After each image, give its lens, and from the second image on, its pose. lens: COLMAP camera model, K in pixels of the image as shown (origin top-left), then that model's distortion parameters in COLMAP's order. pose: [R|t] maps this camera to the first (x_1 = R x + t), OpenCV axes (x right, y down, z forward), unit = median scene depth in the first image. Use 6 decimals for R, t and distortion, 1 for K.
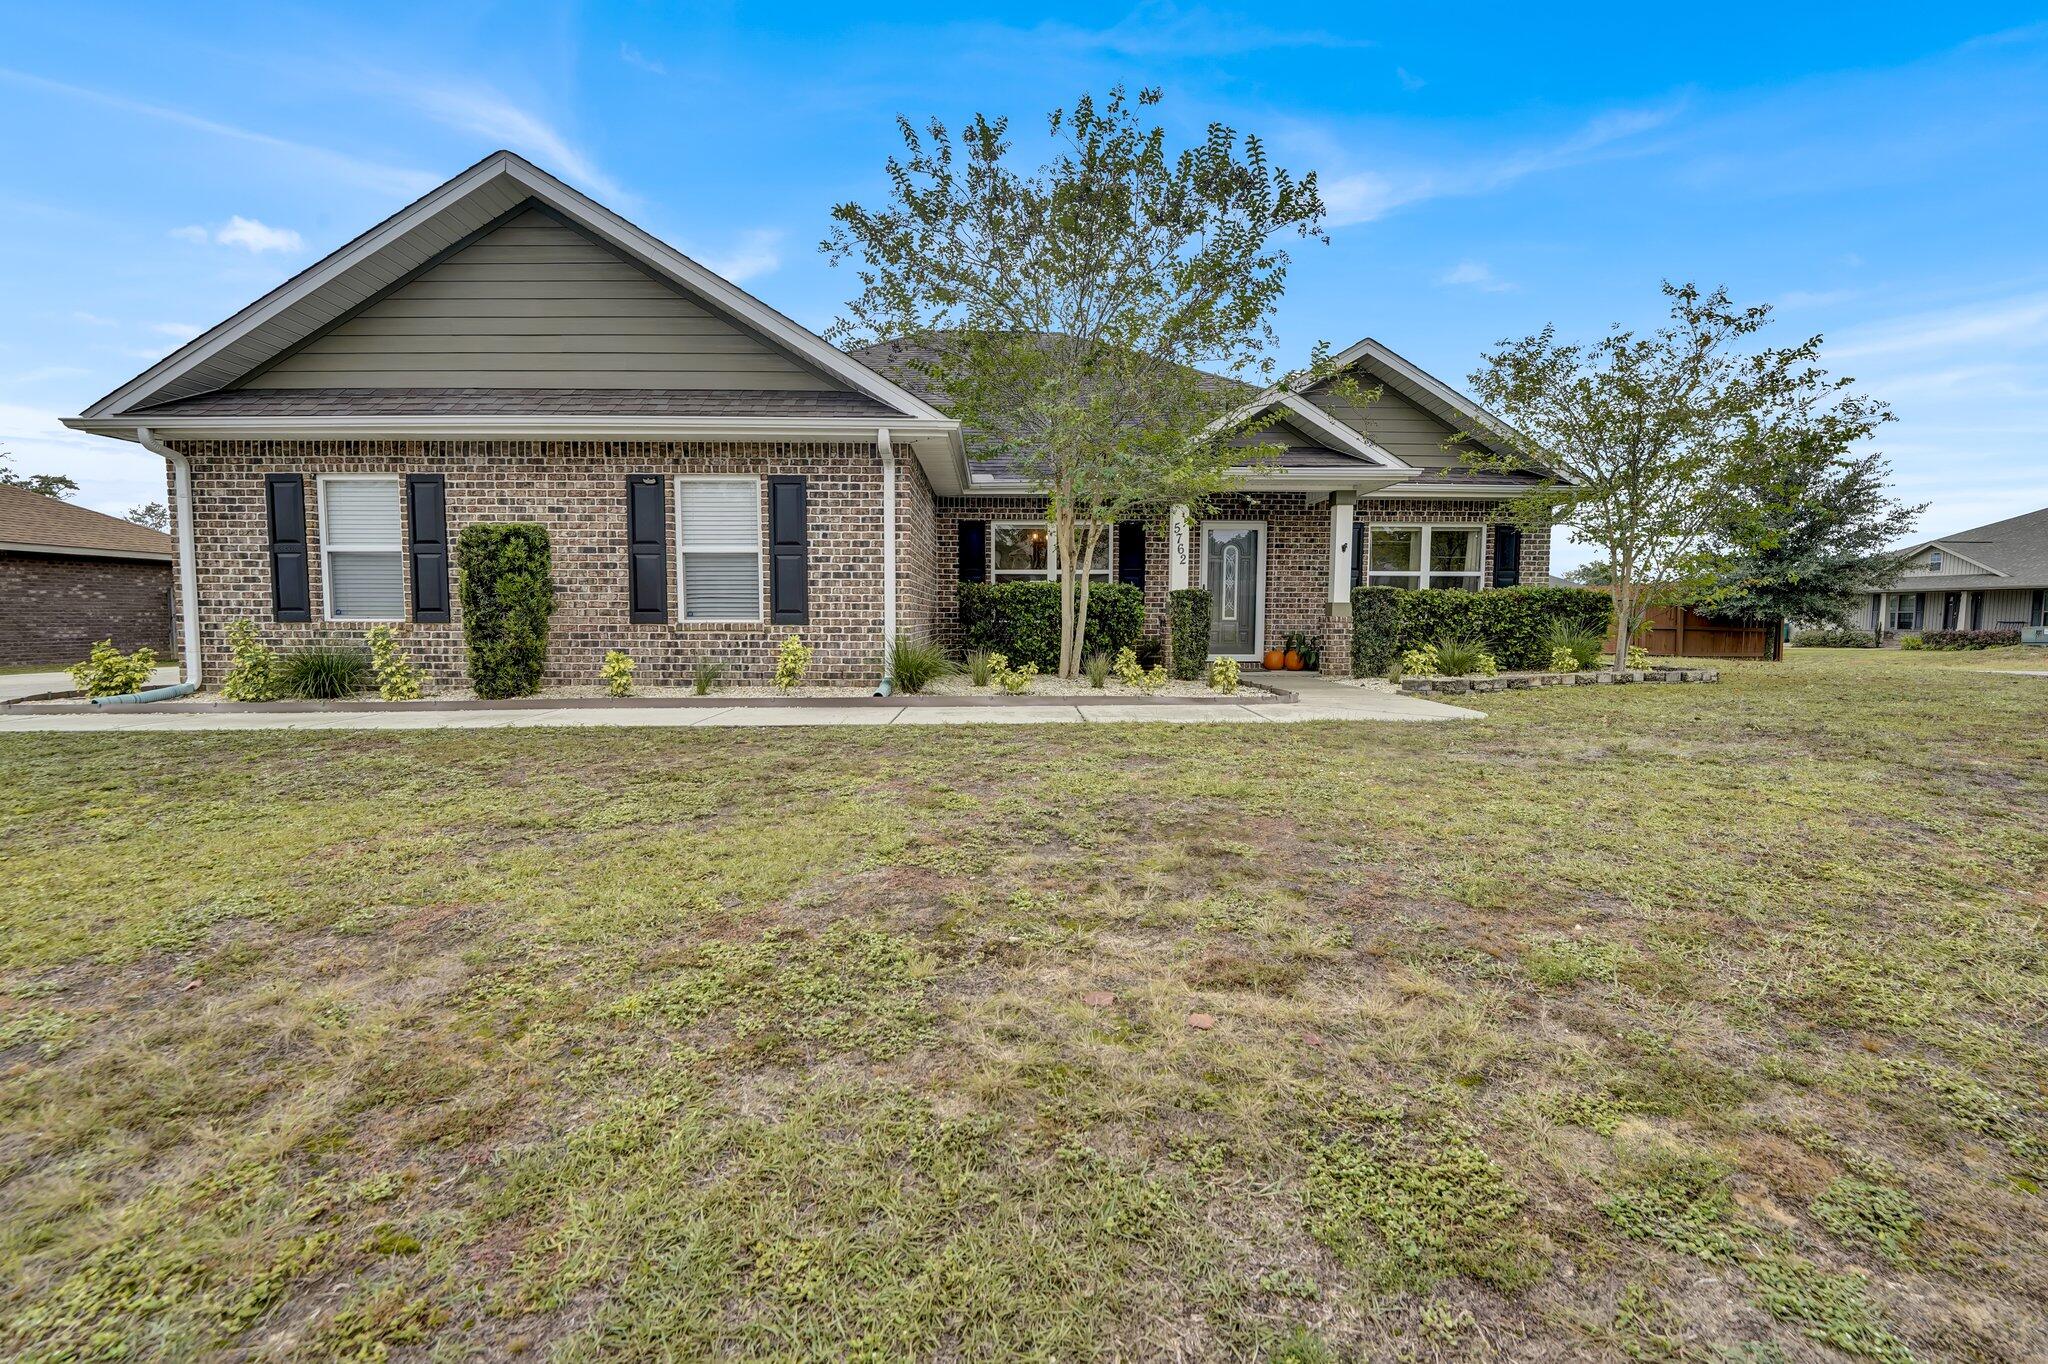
lens RADIAL K [[859.8, 0, 1024.0], [0, 859.8, 682.0], [0, 0, 1]] dist [-0.007715, -0.000082]
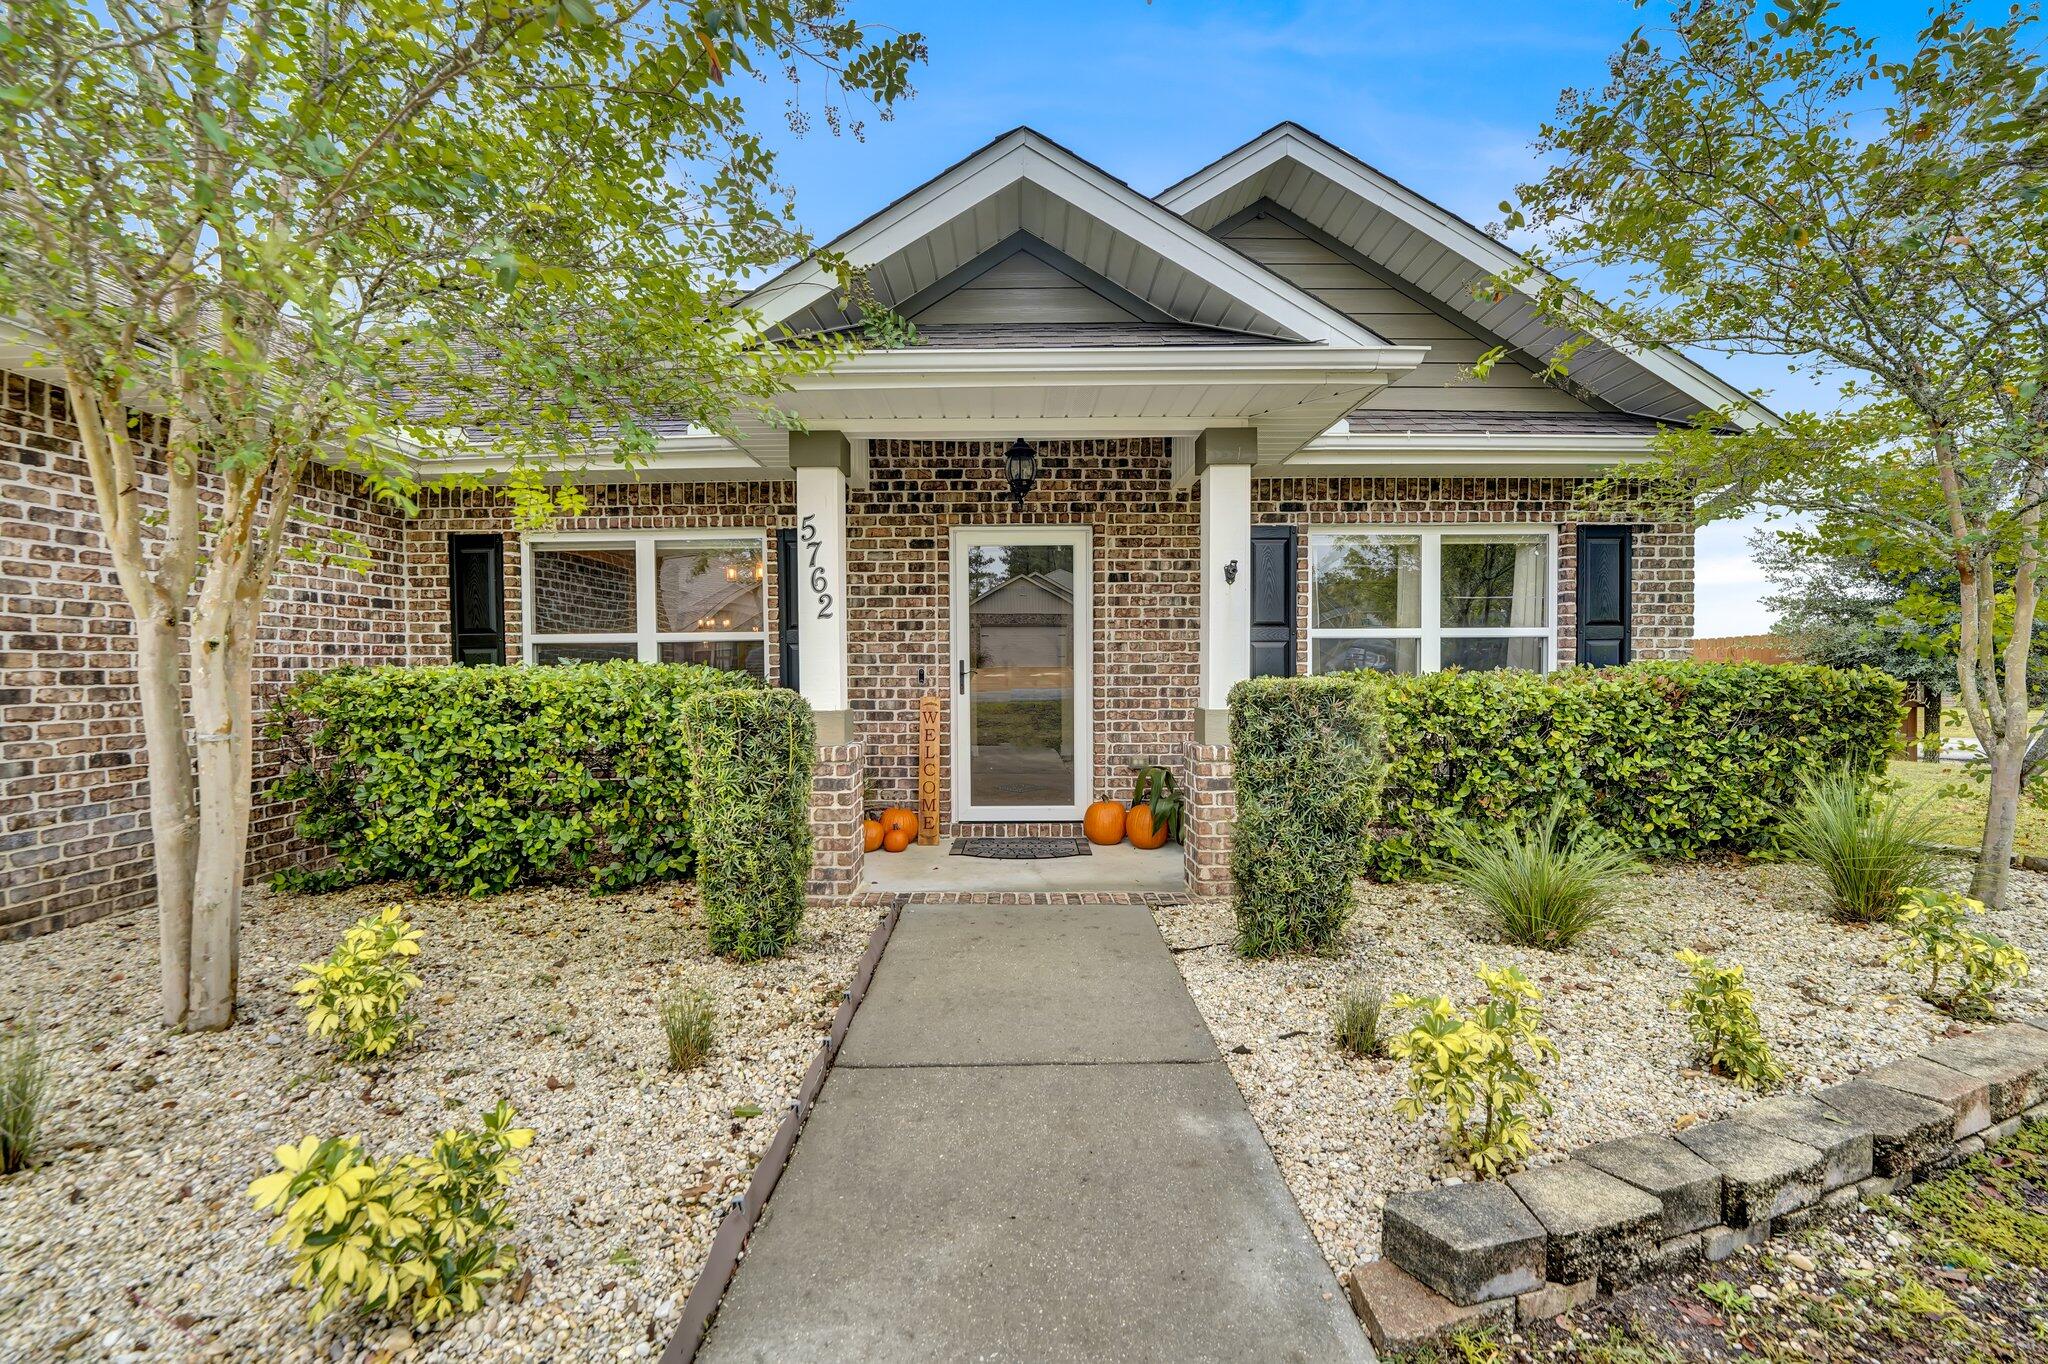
lens RADIAL K [[827.8, 0, 1003.2], [0, 827.8, 682.6], [0, 0, 1]] dist [-0.036033, 0.007175]
pose [[0.999626, -0.009250, -0.025746, 0.274340], [0.007617, 0.997996, -0.062817, -0.081494], [0.026275, 0.062597, 0.997693, 0.614337]]
